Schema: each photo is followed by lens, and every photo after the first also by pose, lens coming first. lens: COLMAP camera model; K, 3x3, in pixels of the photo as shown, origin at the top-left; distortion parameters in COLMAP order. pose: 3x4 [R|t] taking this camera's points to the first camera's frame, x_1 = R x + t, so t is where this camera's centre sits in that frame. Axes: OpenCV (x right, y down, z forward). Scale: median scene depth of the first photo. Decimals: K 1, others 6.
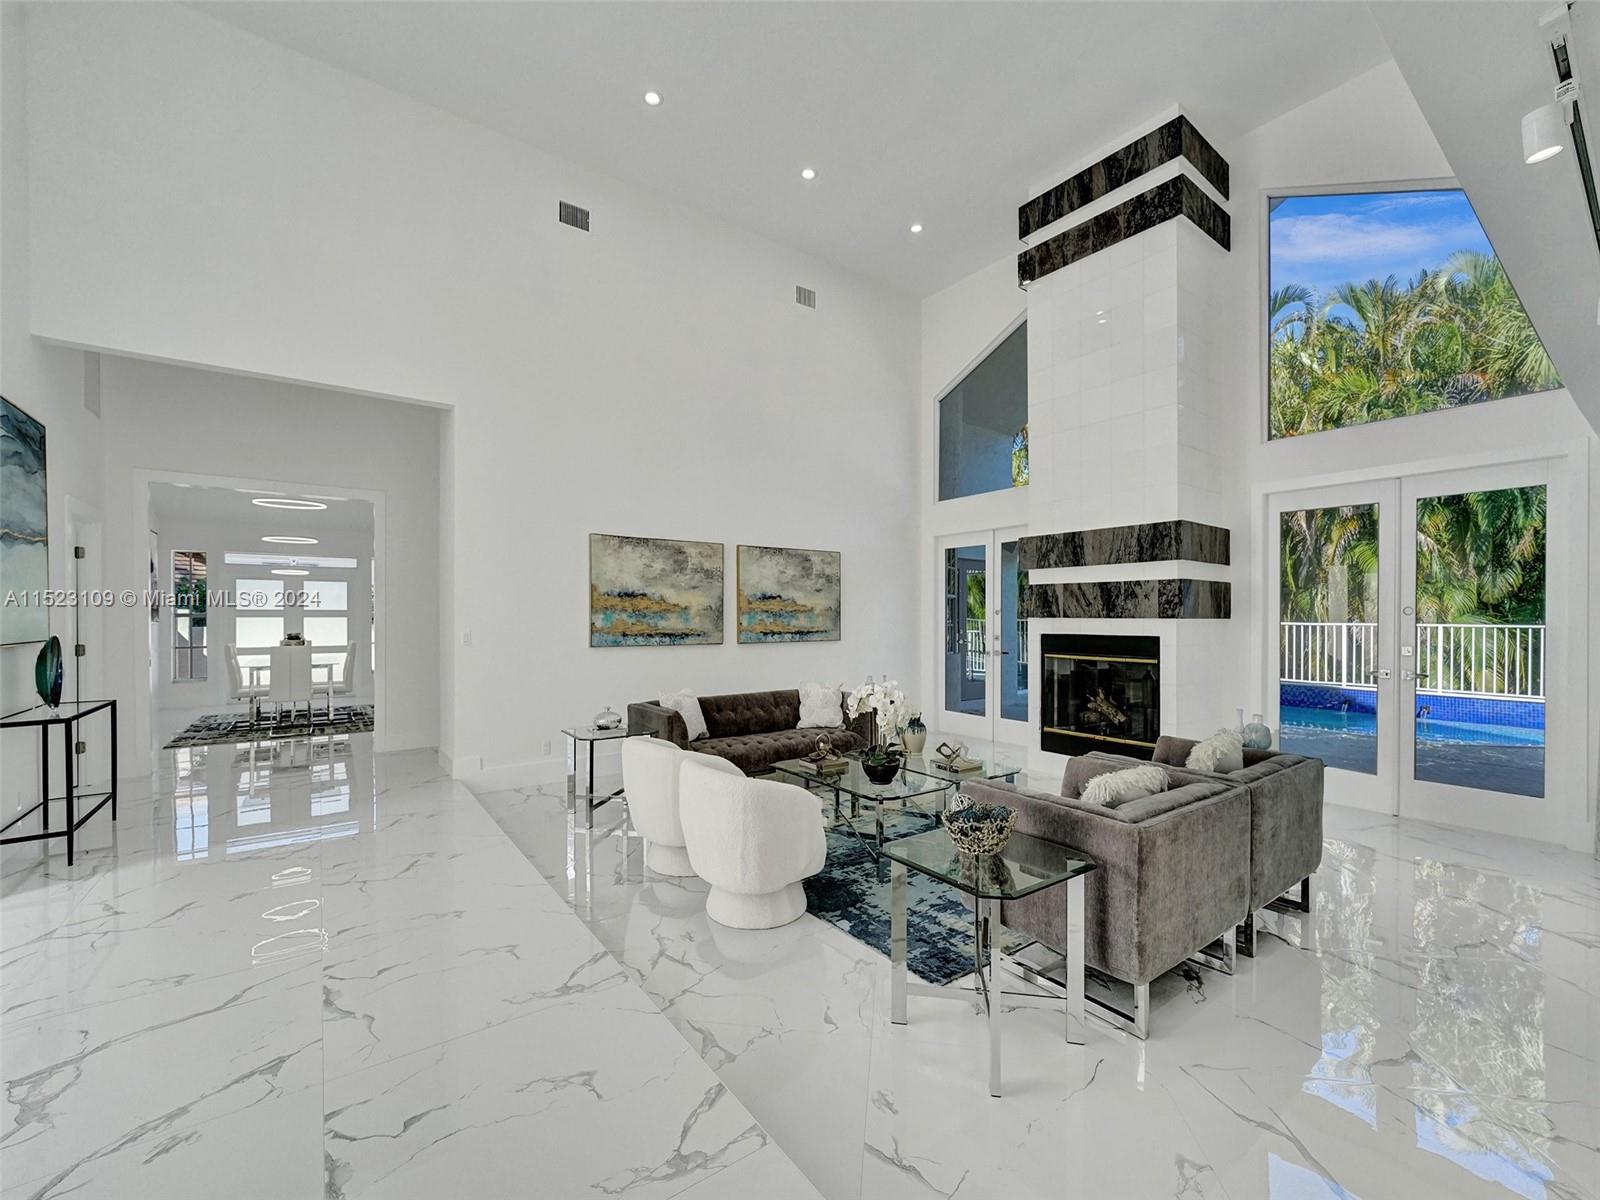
lens RADIAL K [[659.1, 0, 803.9], [0, 659.1, 622.8], [0, 0, 1]] dist [-0.011763, 0.001770]
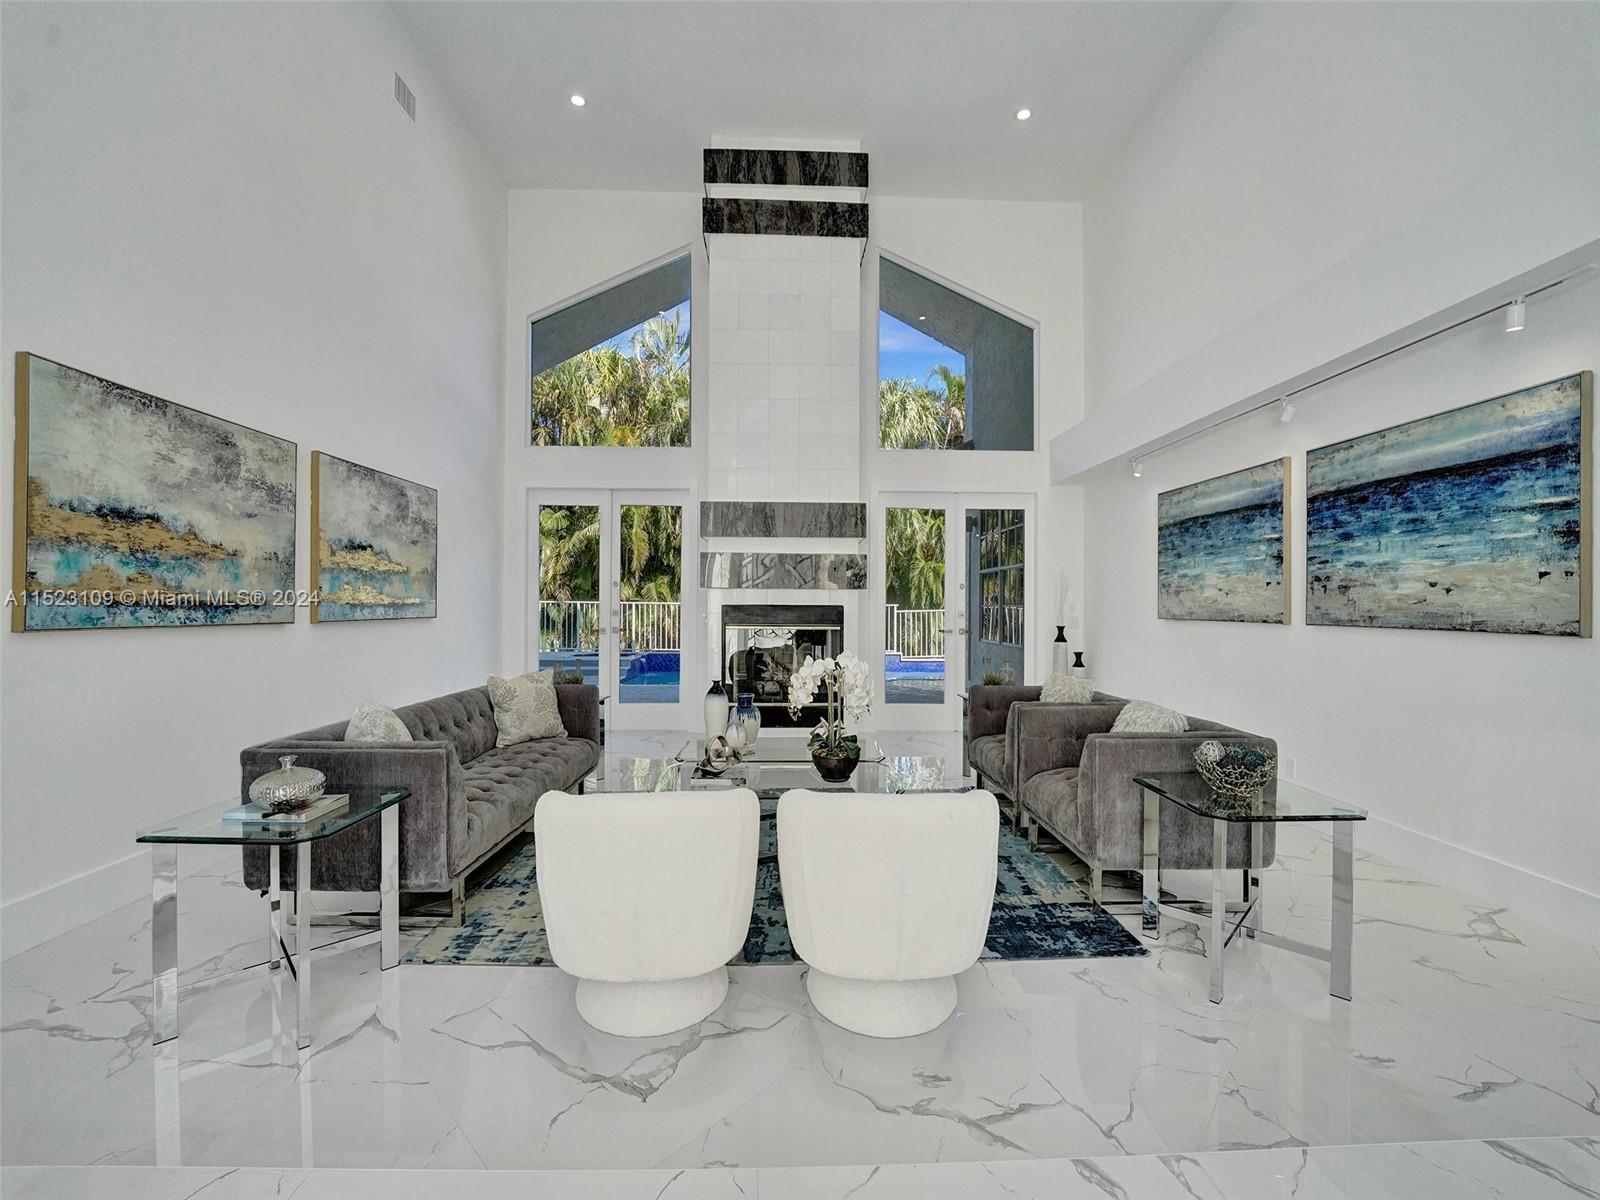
lens RADIAL K [[659.1, 0, 795.4], [0, 659.1, 602.3], [0, 0, 1]] dist [-0.011763, 0.001770]
pose [[0.574350, 0.006371, 0.818585, -0.359412], [0.002607, 0.999950, -0.009611, 0.022426], [-0.818606, 0.007654, 0.574305, 0.364165]]
